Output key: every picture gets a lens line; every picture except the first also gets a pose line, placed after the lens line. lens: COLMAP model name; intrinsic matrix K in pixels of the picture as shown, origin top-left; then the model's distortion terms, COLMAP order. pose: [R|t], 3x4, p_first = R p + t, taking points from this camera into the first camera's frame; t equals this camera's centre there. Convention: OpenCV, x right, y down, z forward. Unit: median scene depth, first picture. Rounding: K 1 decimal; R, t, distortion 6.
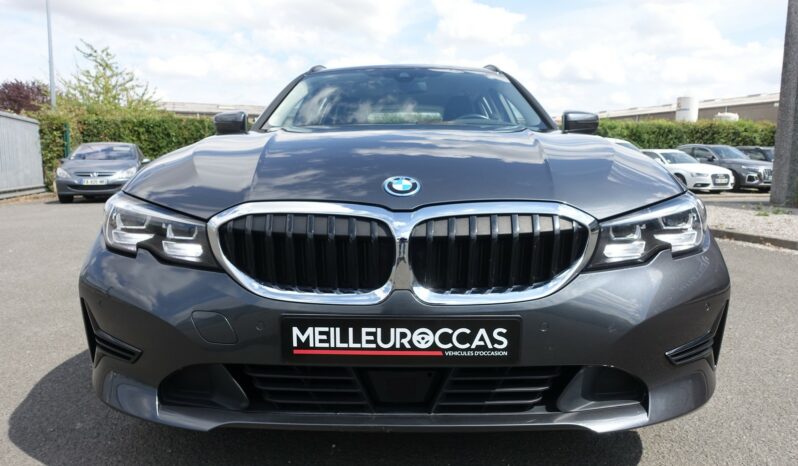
lens RADIAL K [[550.3, 0, 399.2], [0, 550.3, 243.3], [0, 0, 1]] dist [0.002255, -0.002141]
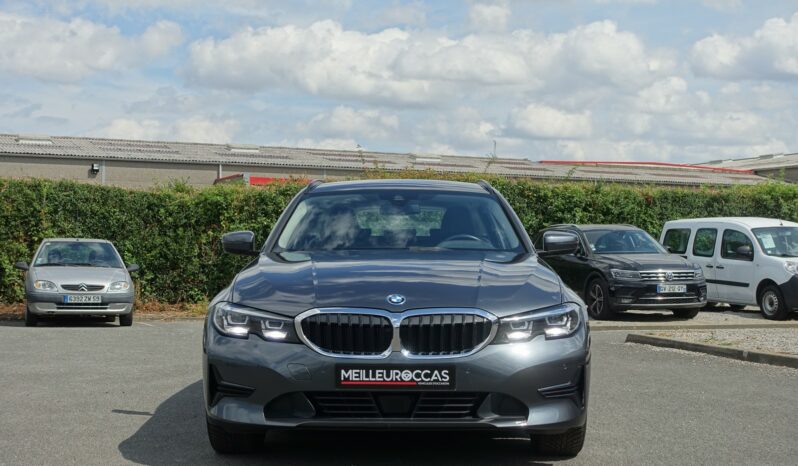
lens RADIAL K [[1219.3, 0, 399.0], [0, 1219.3, 233.0], [0, 0, 1]] dist [-0.018211, -0.048841]
pose [[0.999974, 0.003526, 0.006308, -0.014045], [-0.002486, 0.987466, -0.157810, 0.348400], [-0.006785, 0.157790, 0.987449, -3.344083]]
